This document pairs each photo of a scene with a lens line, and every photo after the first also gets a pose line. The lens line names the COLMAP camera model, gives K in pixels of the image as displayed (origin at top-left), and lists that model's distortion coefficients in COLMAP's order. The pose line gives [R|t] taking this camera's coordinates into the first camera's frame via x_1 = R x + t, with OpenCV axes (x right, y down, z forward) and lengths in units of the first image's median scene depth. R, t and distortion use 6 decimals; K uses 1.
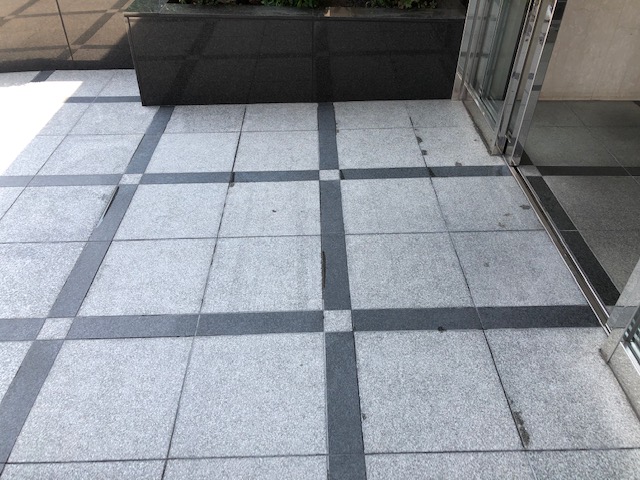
lens RADIAL K [[529.9, 0, 320.0], [0, 529.9, 240.0], [0, 0, 1]] dist [0.013730, 0.000461]
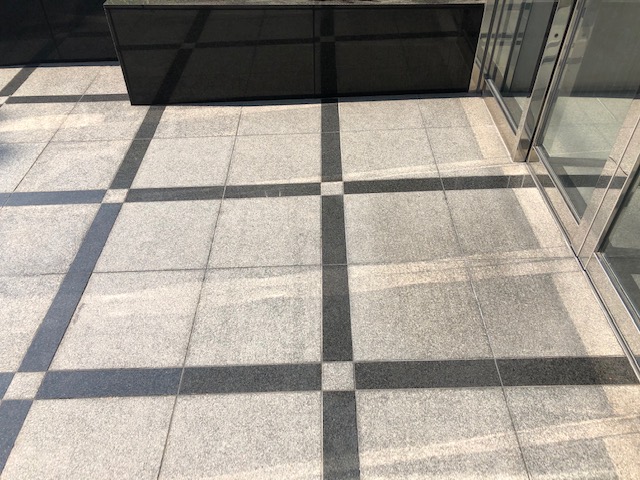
lens RADIAL K [[529.9, 0, 320.0], [0, 529.9, 240.0], [0, 0, 1]] dist [0.013730, 0.000461]
pose [[0.999536, -0.009792, -0.028842, 0.026275], [0.011652, 0.997814, 0.065047, -0.108768], [0.028142, -0.065353, 0.997465, 0.104497]]
